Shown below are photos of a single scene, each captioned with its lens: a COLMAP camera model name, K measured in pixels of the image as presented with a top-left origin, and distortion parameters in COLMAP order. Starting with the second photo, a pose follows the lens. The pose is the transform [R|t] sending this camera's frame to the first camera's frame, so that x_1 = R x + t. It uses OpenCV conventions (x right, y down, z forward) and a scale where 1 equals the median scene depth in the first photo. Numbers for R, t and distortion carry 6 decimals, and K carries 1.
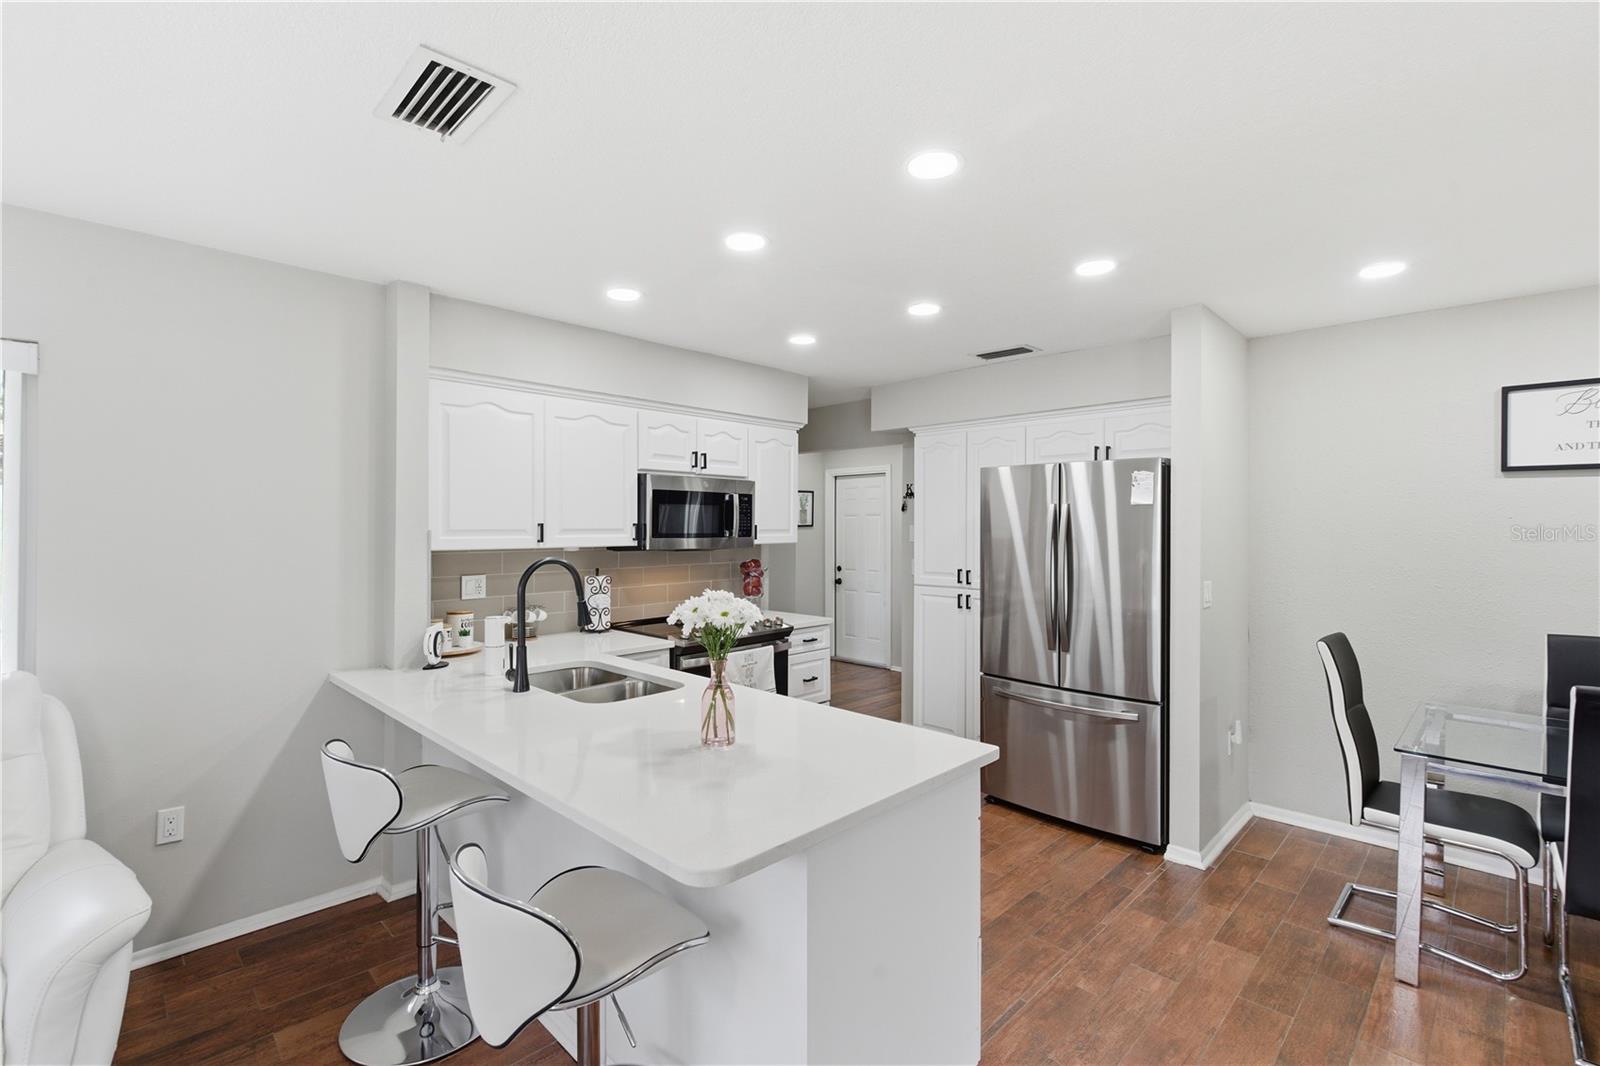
lens RADIAL K [[720.9, 0, 798.4], [0, 720.9, 520.7], [0, 0, 1]] dist [0.002104, -0.003177]
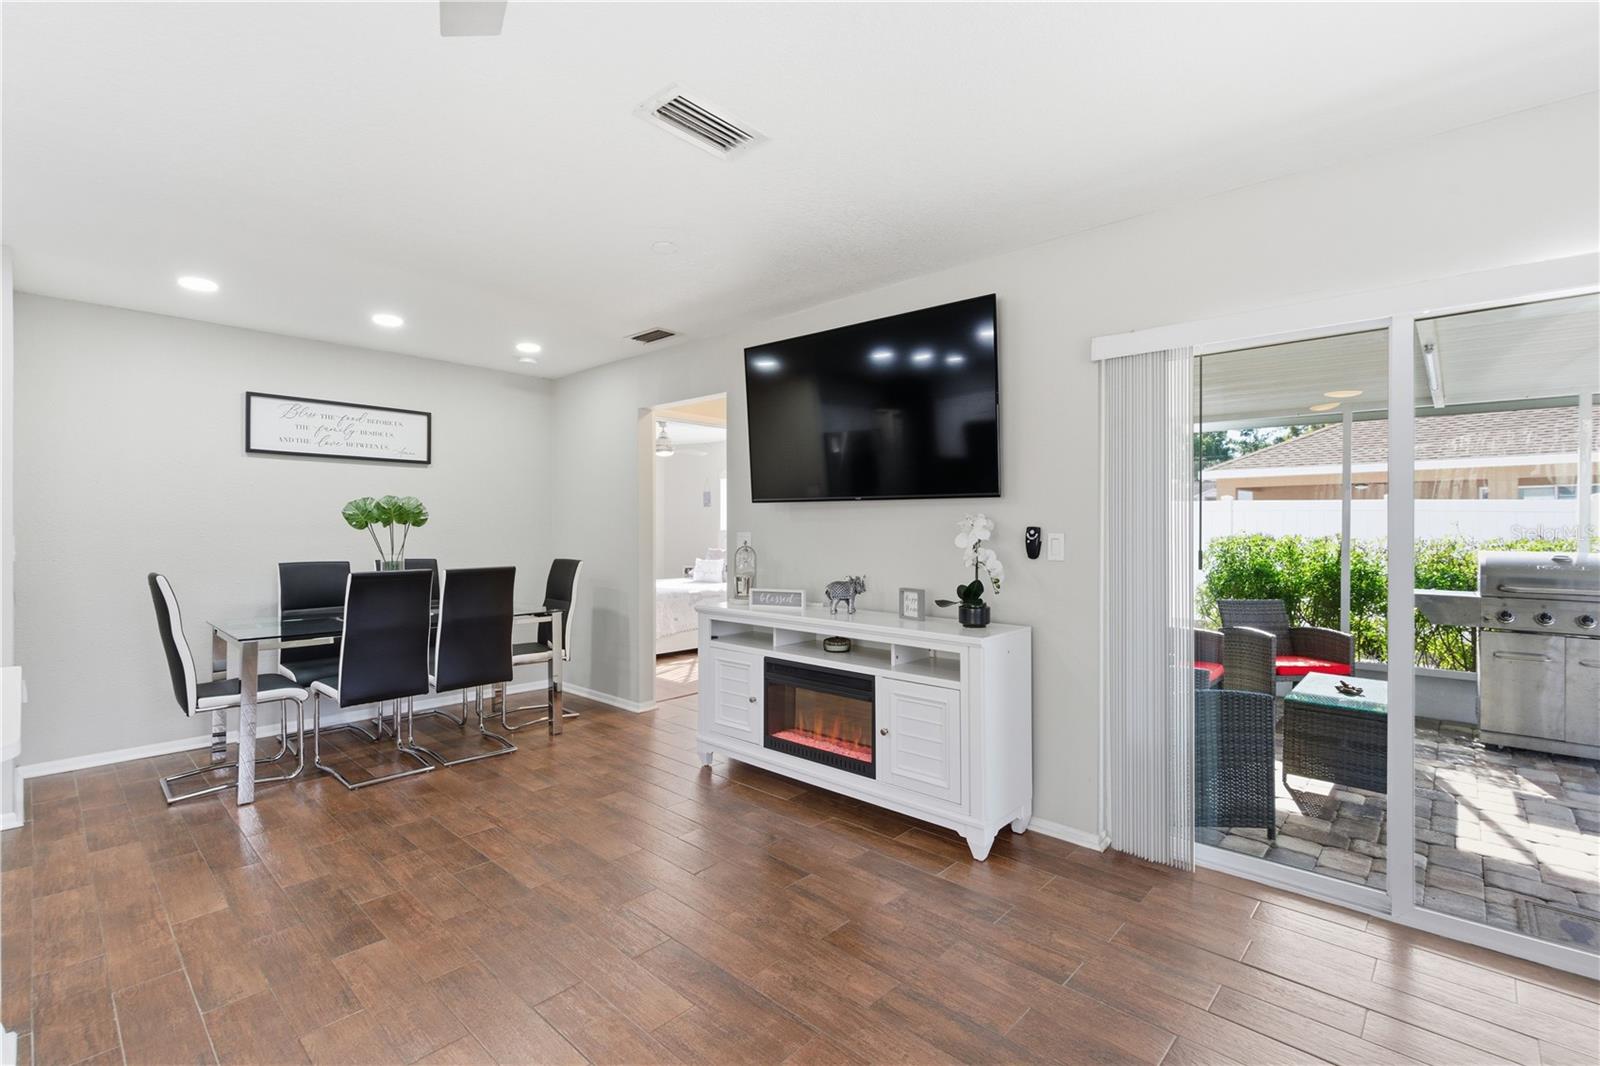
lens RADIAL K [[720.9, 0, 798.3], [0, 720.9, 533.1], [0, 0, 1]] dist [0.002104, -0.003177]
pose [[-0.033224, -0.009221, 0.999405, -0.368350], [-0.007808, 0.999929, 0.008967, 0.054922], [-0.999417, -0.007505, -0.033294, -0.020376]]
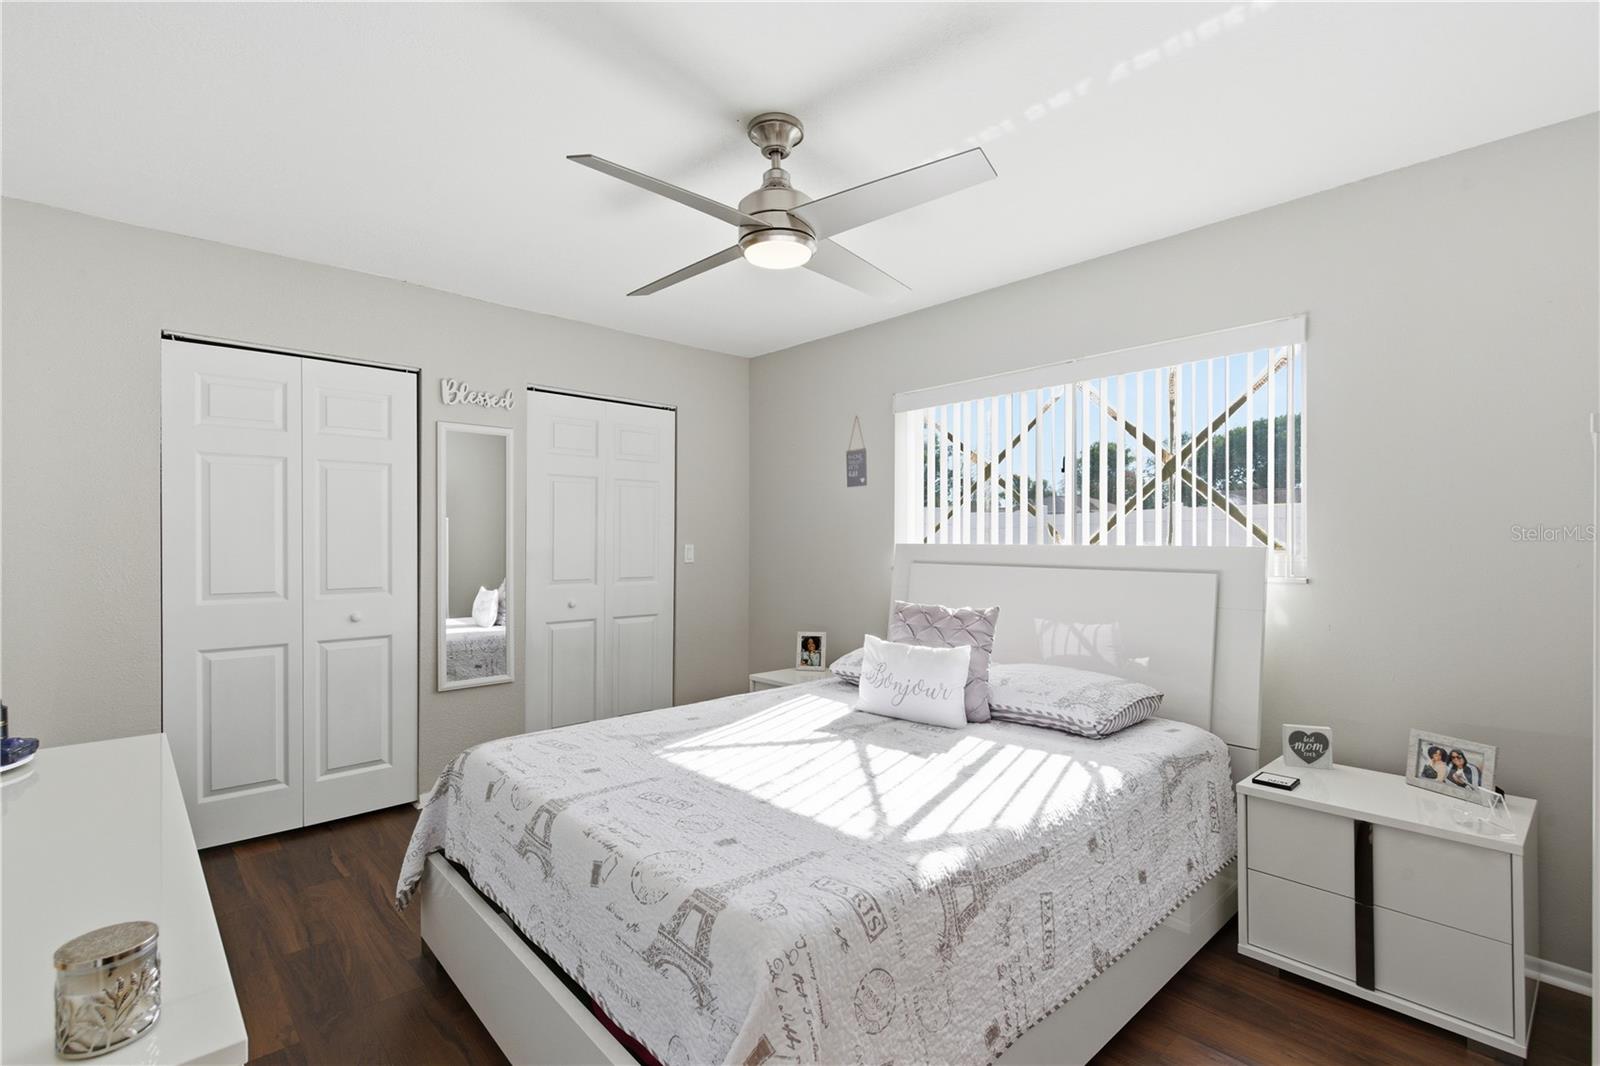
lens RADIAL K [[720.9, 0, 793.5], [0, 720.9, 540.8], [0, 0, 1]] dist [0.002104, -0.003177]
pose [[0.056334, -0.001965, 0.998410, 1.179856], [-0.009029, 0.999956, 0.002478, 0.062997], [-0.998371, -0.009154, 0.056313, 0.255260]]
